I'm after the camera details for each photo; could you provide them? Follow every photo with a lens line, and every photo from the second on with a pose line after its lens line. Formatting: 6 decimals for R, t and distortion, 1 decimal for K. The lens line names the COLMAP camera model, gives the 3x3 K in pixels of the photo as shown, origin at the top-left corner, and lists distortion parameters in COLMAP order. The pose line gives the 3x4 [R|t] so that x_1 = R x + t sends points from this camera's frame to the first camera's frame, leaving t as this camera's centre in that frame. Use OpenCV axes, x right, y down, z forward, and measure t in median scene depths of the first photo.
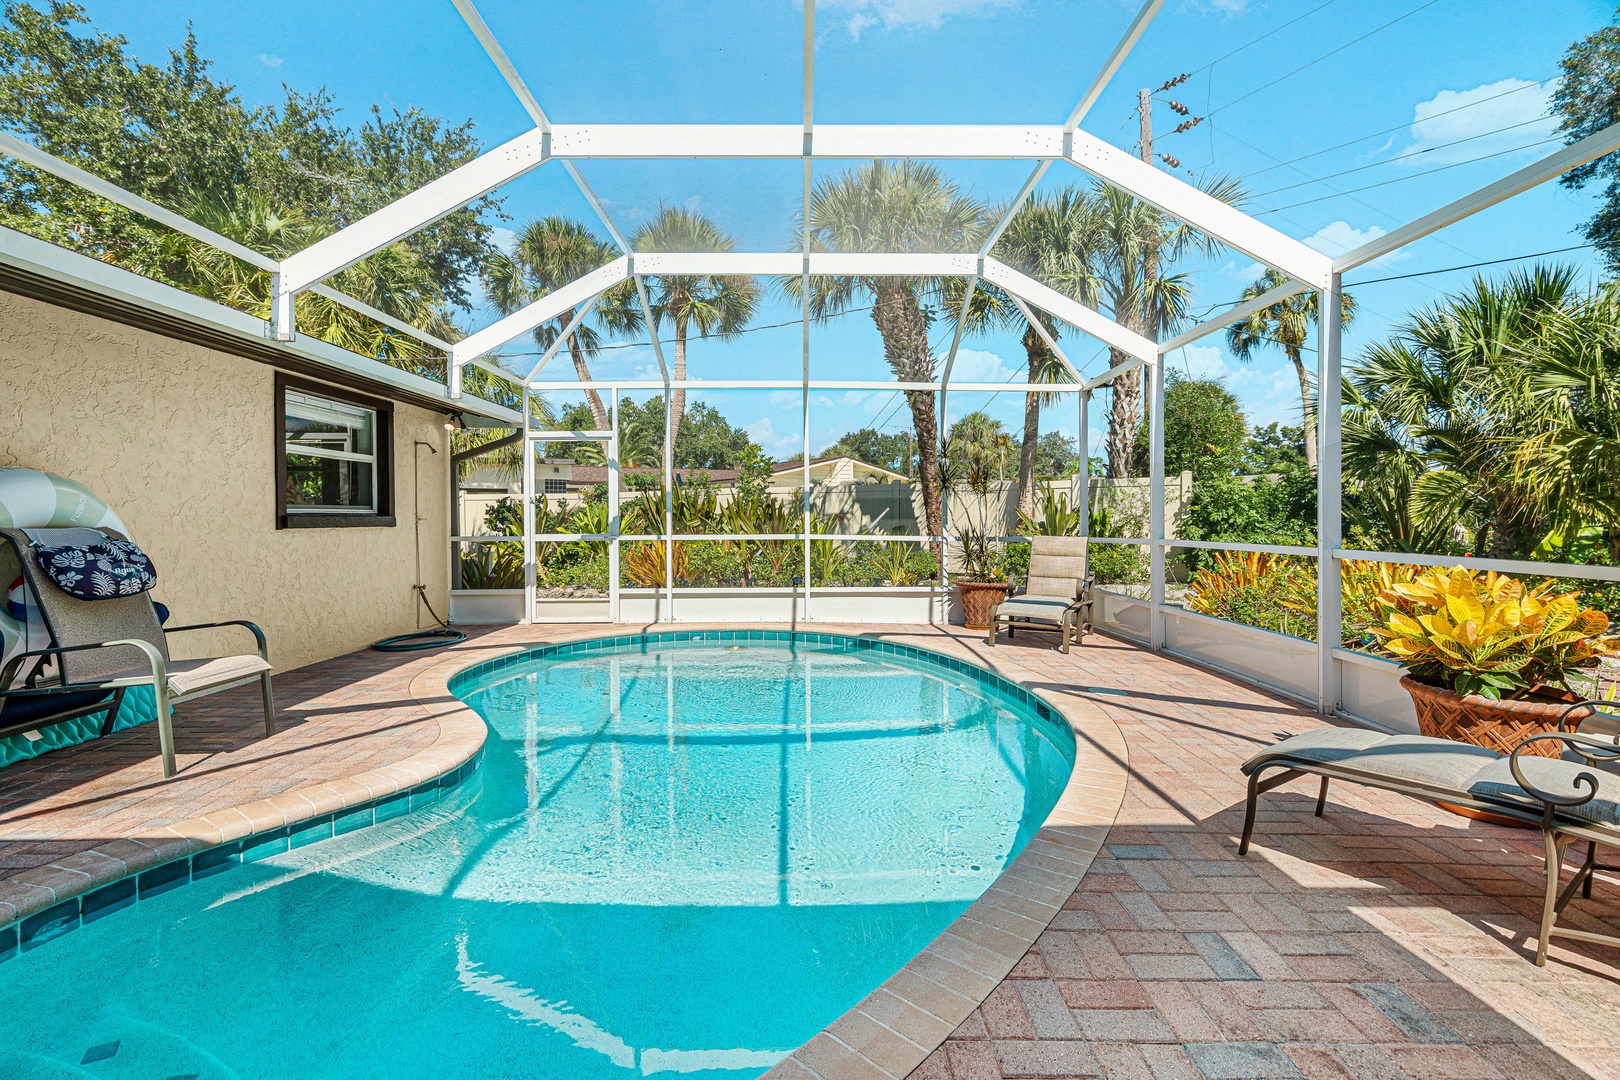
lens RADIAL K [[737.7, 0, 804.7], [0, 737.7, 523.7], [0, 0, 1]] dist [-0.004882, 0.002022]
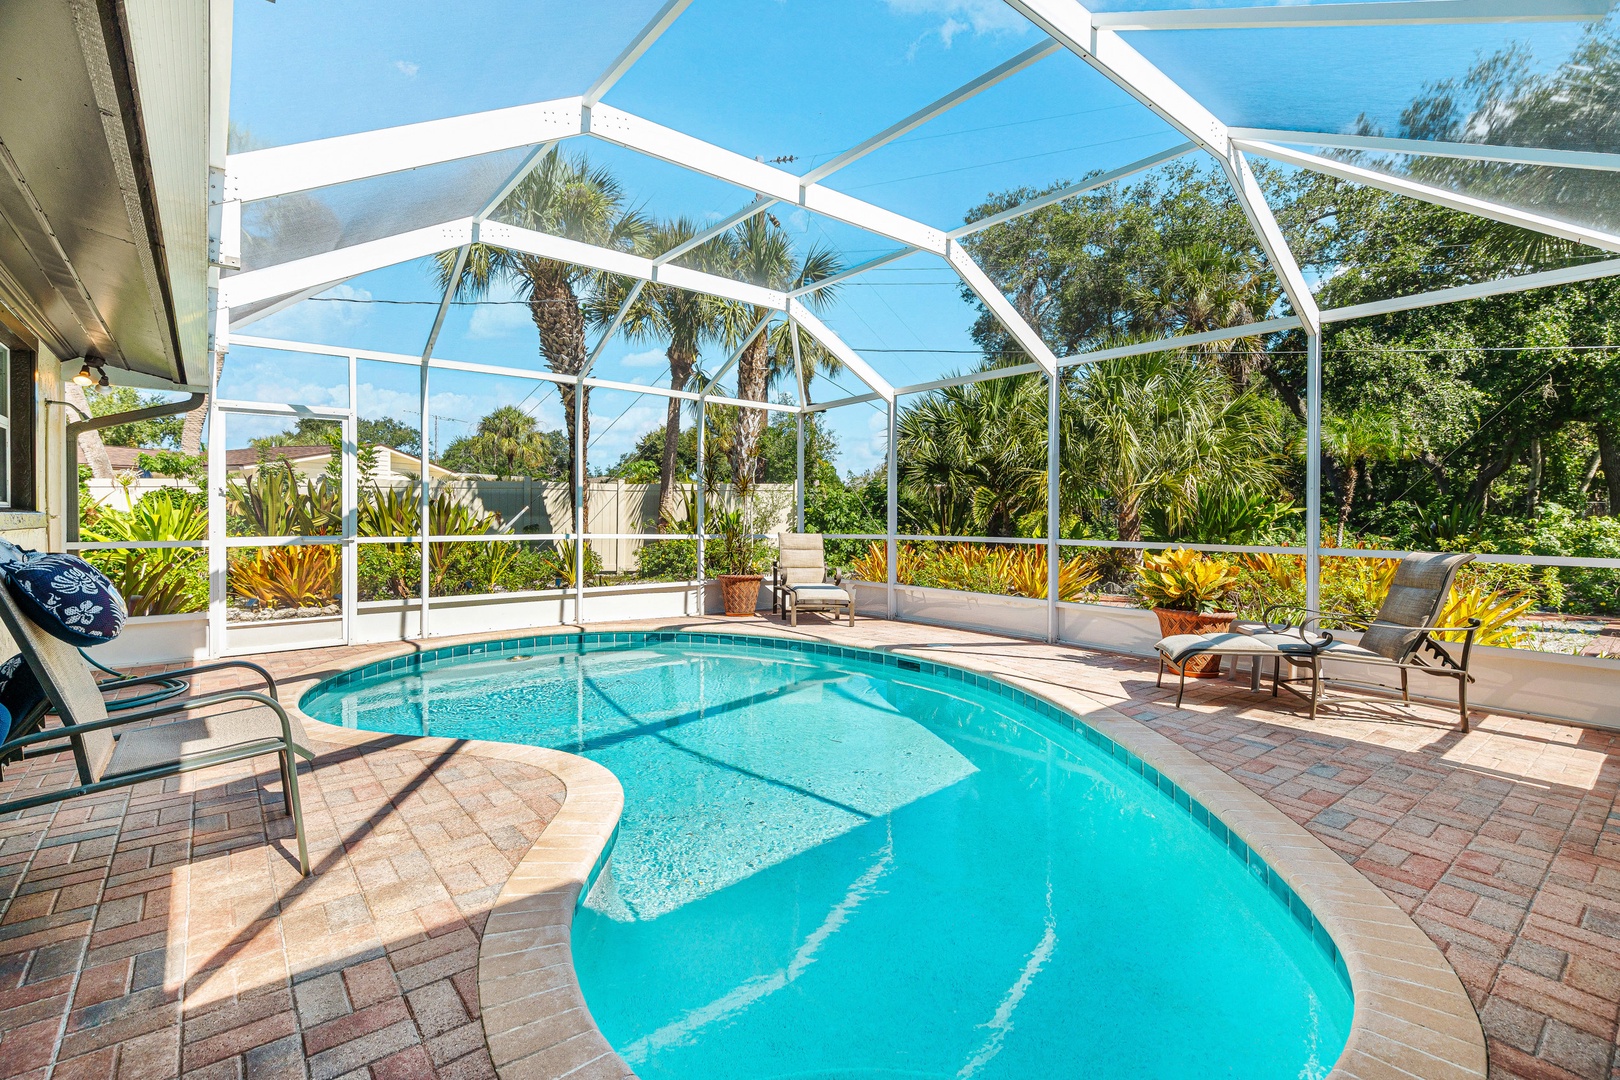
lens RADIAL K [[737.7, 0, 809.9], [0, 737.7, 517.3], [0, 0, 1]] dist [-0.004882, 0.002022]
pose [[0.777819, 0.003842, 0.628477, -0.374783], [0.000221, 0.999980, -0.006387, -0.000785], [-0.628488, 0.005107, 0.777802, 0.049885]]
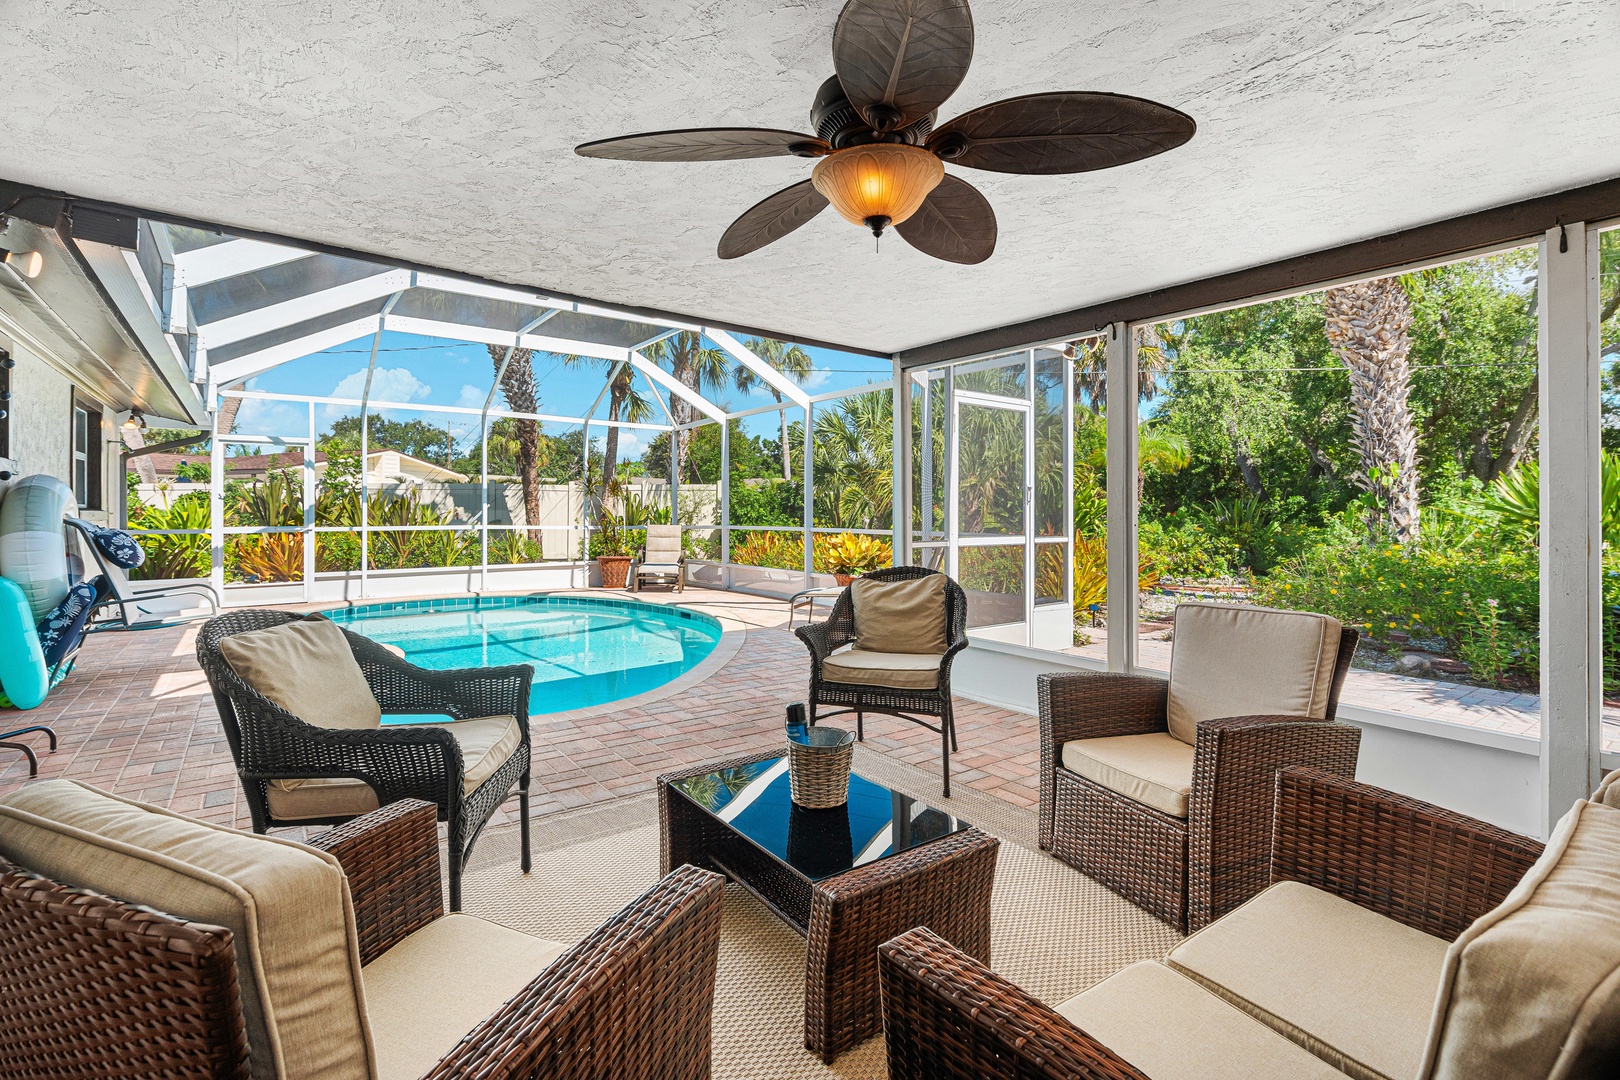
lens RADIAL K [[737.7, 0, 809.4], [0, 737.7, 506.5], [0, 0, 1]] dist [-0.004882, 0.002022]
pose [[0.801933, 0.006329, 0.597380, -0.321065], [0.003458, 0.999878, -0.015235, 0.003622], [-0.597403, 0.014284, 0.801814, -0.410212]]
